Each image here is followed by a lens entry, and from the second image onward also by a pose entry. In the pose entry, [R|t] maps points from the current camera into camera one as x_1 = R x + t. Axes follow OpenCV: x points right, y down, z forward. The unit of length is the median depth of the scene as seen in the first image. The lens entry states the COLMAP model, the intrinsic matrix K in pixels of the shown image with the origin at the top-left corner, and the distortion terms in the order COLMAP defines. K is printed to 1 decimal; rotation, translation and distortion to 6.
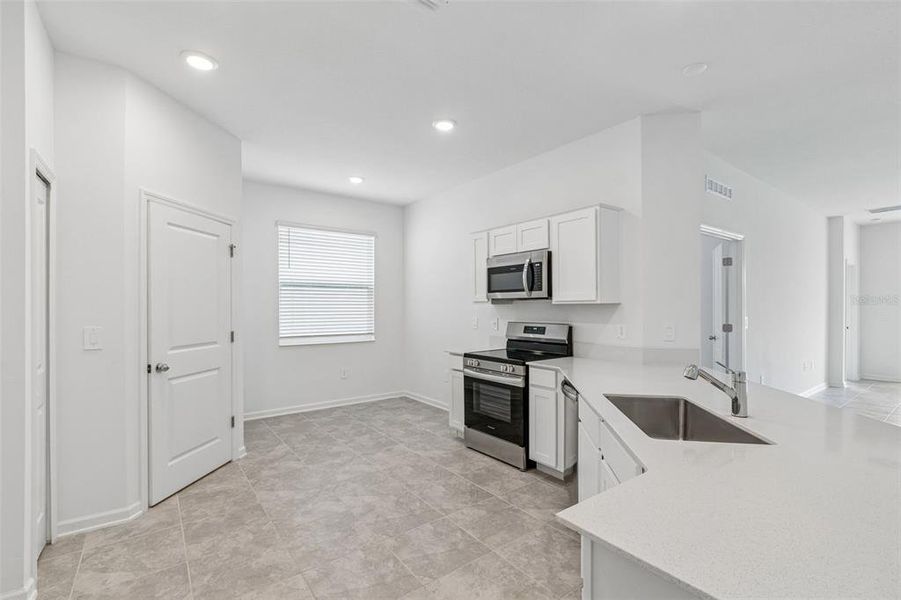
lens RADIAL K [[399.2, 0, 449.0], [0, 399.2, 306.8], [0, 0, 1]] dist [0.000929, 0.000119]
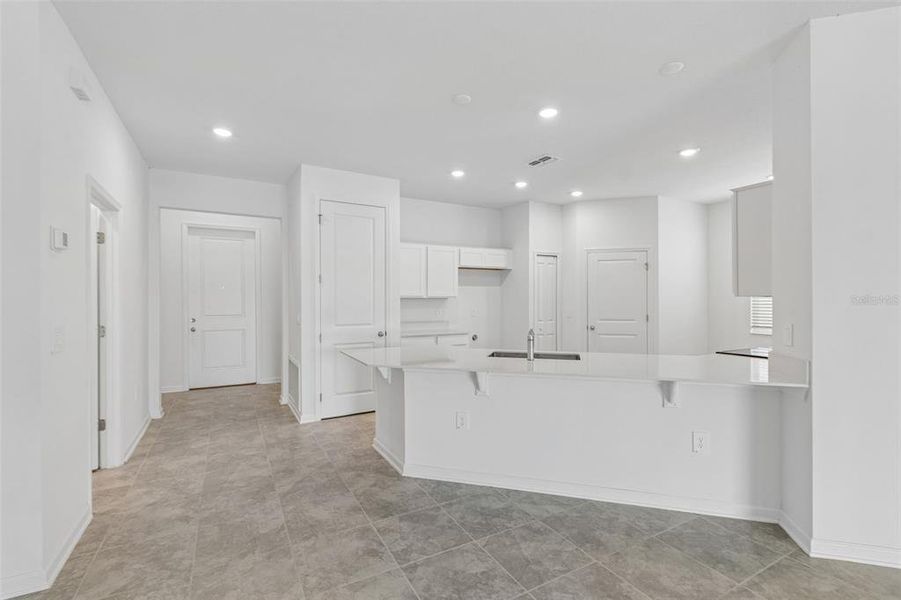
lens RADIAL K [[406.5, 0, 450.4], [0, 406.5, 302.1], [0, 0, 1]] dist [-0.000020, -0.000127]
pose [[-0.137253, 0.005981, -0.990518, 1.201029], [0.000220, 0.999982, 0.006008, -0.001626], [0.990536, 0.000607, -0.137251, 0.404283]]
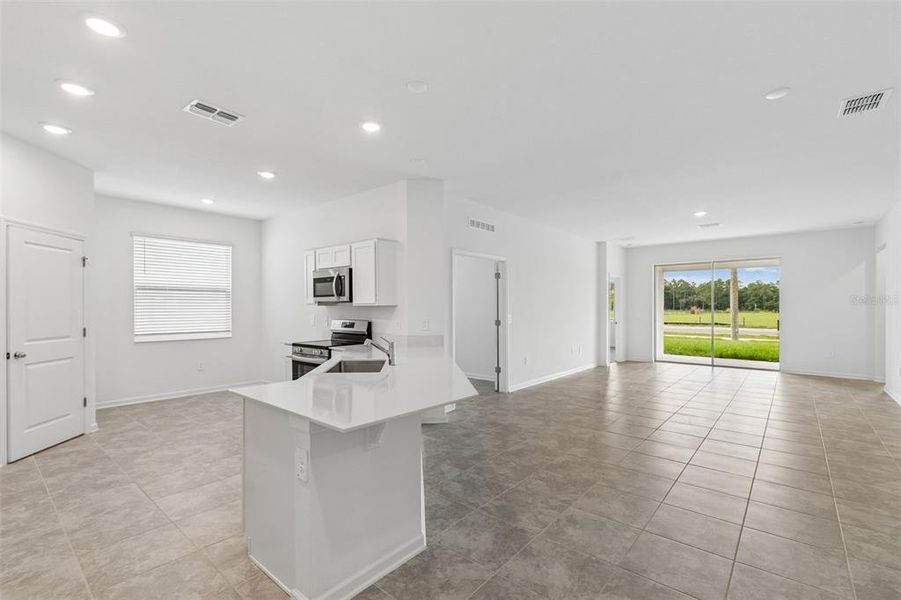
lens RADIAL K [[405.0, 0, 447.3], [0, 405.0, 306.7], [0, 0, 1]] dist [-0.000906, -0.000726]
pose [[0.974711, 0.000467, 0.223467, 0.251876], [-0.000133, 0.999999, -0.001511, -0.001394], [-0.223467, 0.001443, 0.974710, -0.436404]]
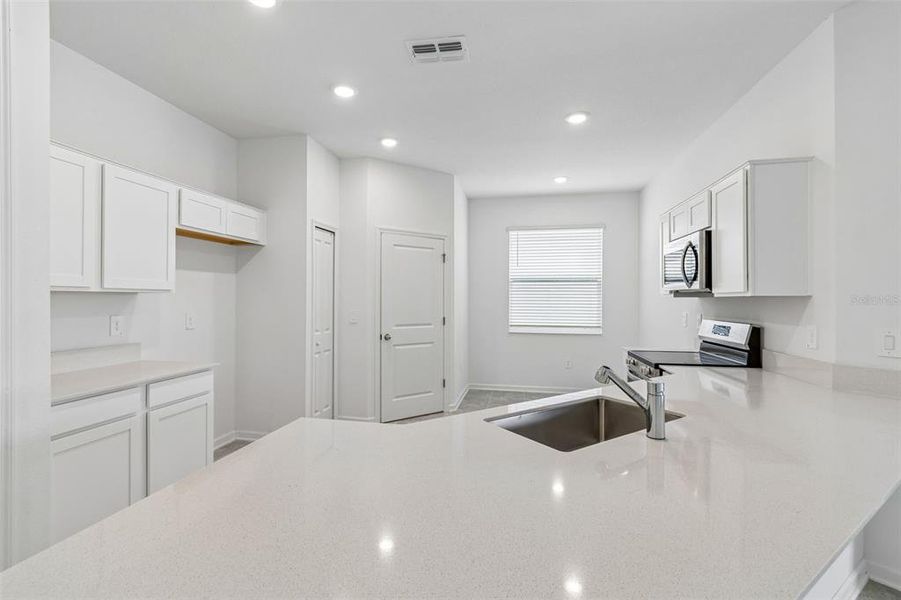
lens RADIAL K [[408.7, 0, 445.5], [0, 408.7, 299.9], [0, 0, 1]] dist [0.001015, -0.000292]
pose [[0.671473, 0.005668, -0.741007, 0.477863], [-0.005350, 0.999982, 0.002801, -0.000936], [0.741009, 0.002084, 0.671491, 0.062261]]
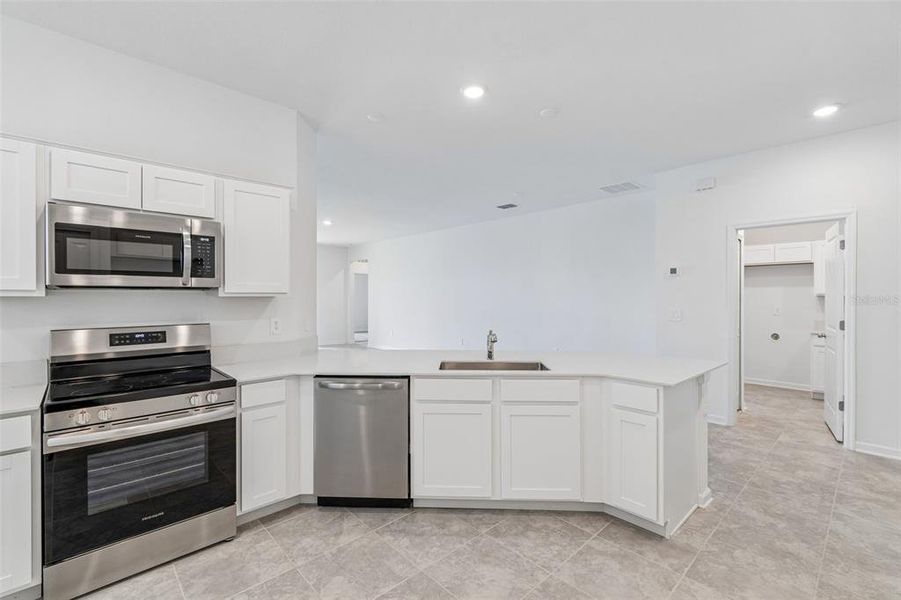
lens RADIAL K [[392.9, 0, 446.7], [0, 392.9, 297.0], [0, 0, 1]] dist [-0.001224, -0.000273]
pose [[-0.109271, 0.003074, 0.994007, -0.476977], [0.001724, 0.999994, -0.002903, -0.003096], [-0.994010, 0.001397, -0.109276, 0.635346]]
